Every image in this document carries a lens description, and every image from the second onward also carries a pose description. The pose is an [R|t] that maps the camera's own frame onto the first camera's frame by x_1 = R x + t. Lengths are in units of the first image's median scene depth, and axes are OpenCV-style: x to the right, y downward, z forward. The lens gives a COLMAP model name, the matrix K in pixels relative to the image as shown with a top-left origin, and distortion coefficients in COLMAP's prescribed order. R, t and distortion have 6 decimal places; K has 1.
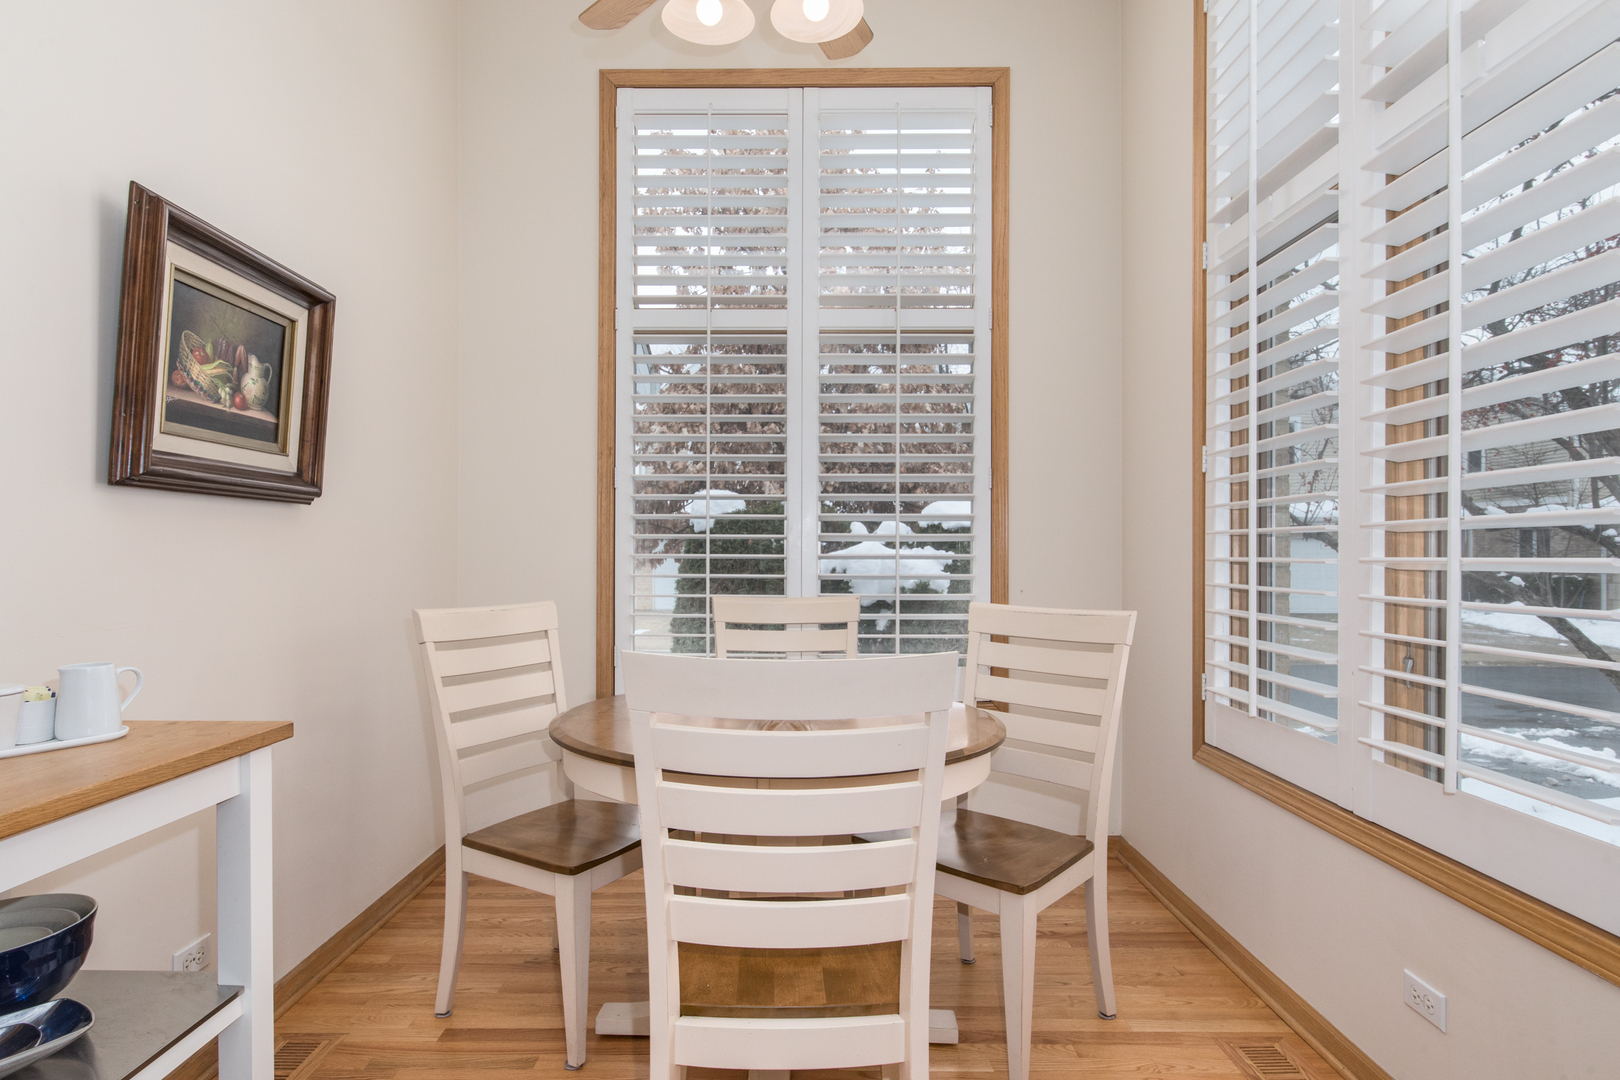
lens RADIAL K [[914.8, 0, 799.1], [0, 914.8, 531.1], [0, 0, 1]] dist [0.004011, 0.000165]
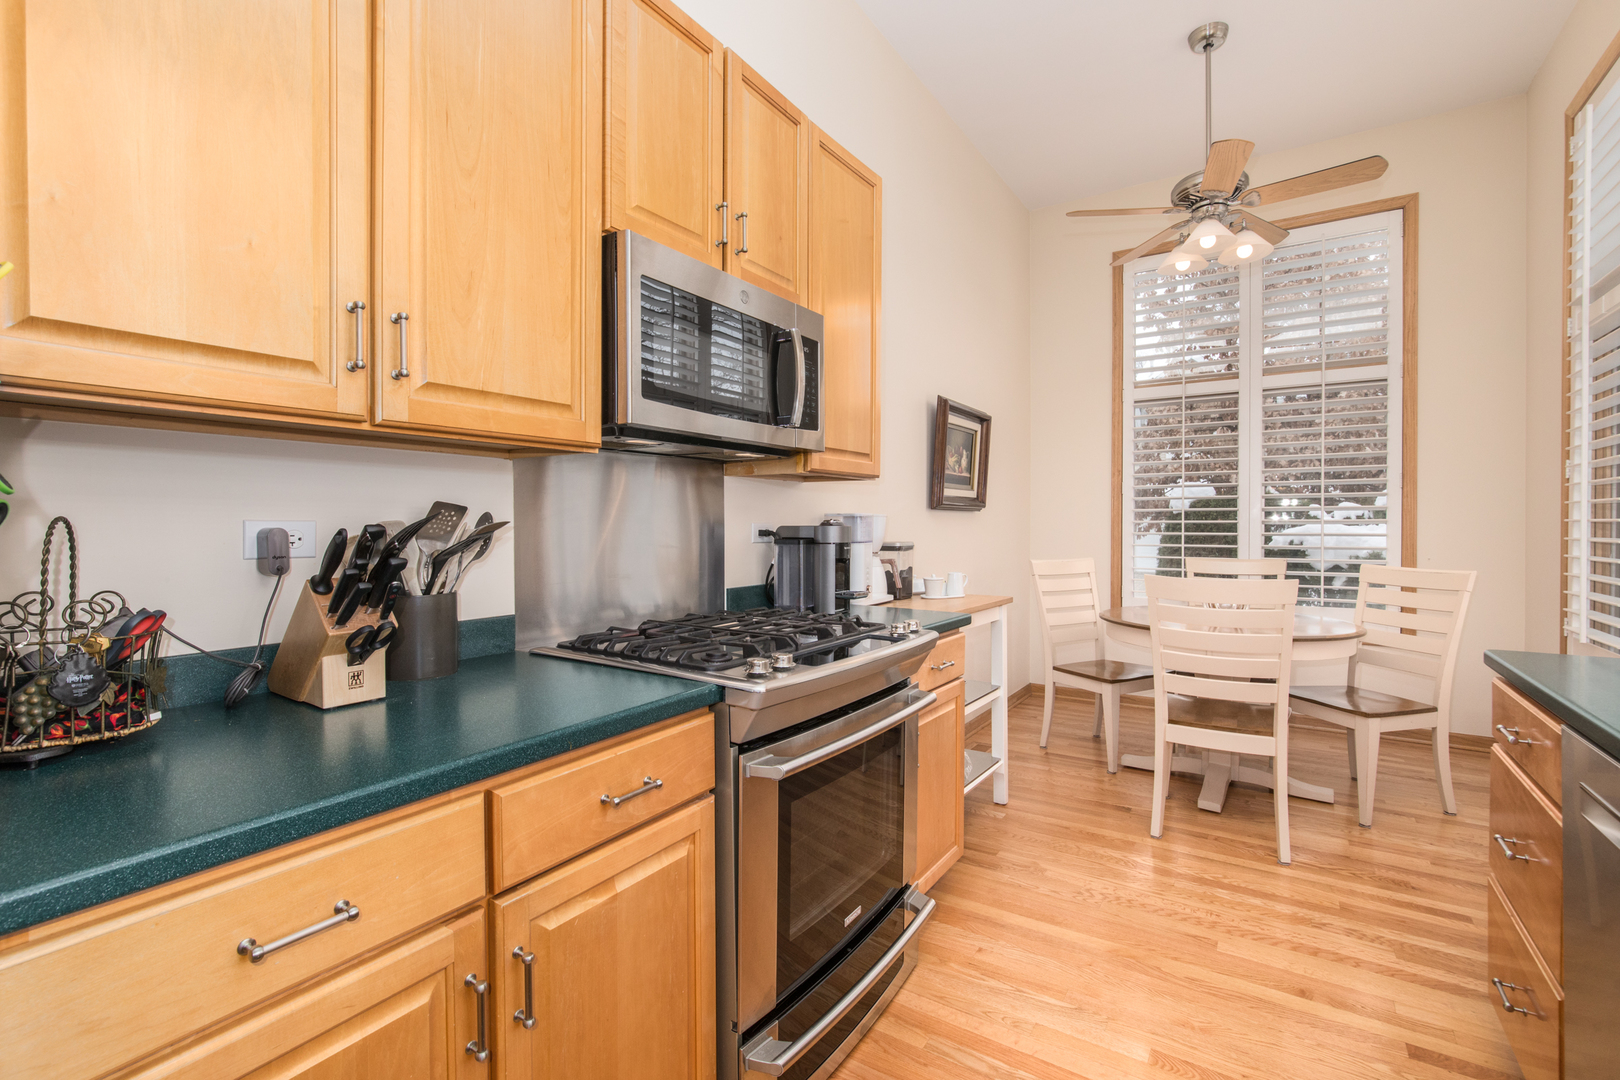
lens RADIAL K [[727.3, 0, 791.6], [0, 727.3, 534.1], [0, 0, 1]] dist [-0.015823, 0.001743]
pose [[0.826982, 0.004312, -0.562212, 0.058988], [0.016425, 0.999358, 0.031826, -0.028882], [0.561989, -0.035554, 0.826380, -0.550420]]
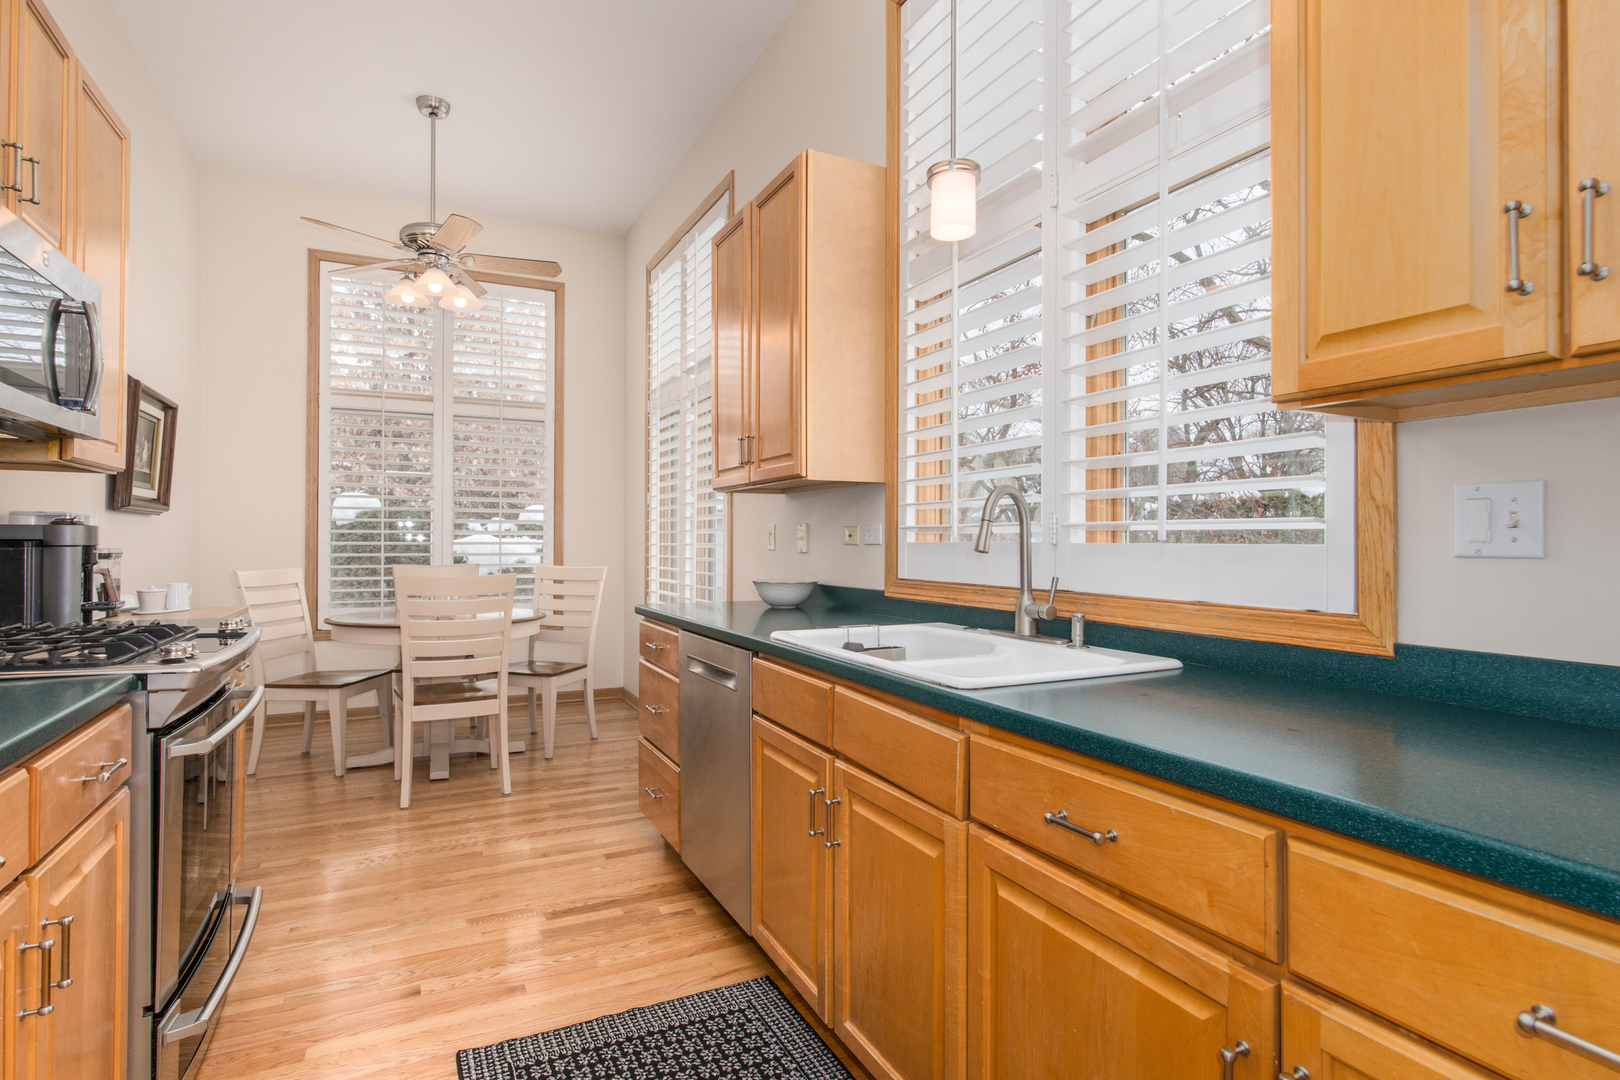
lens RADIAL K [[822.5, 0, 819.6], [0, 822.5, 543.4], [0, 0, 1]] dist [0.002606, -0.000580]
pose [[0.891873, -0.000602, 0.452285, -0.075580], [-0.011638, 0.999637, 0.024280, -0.021834], [-0.452136, -0.026918, 0.891543, -0.850082]]
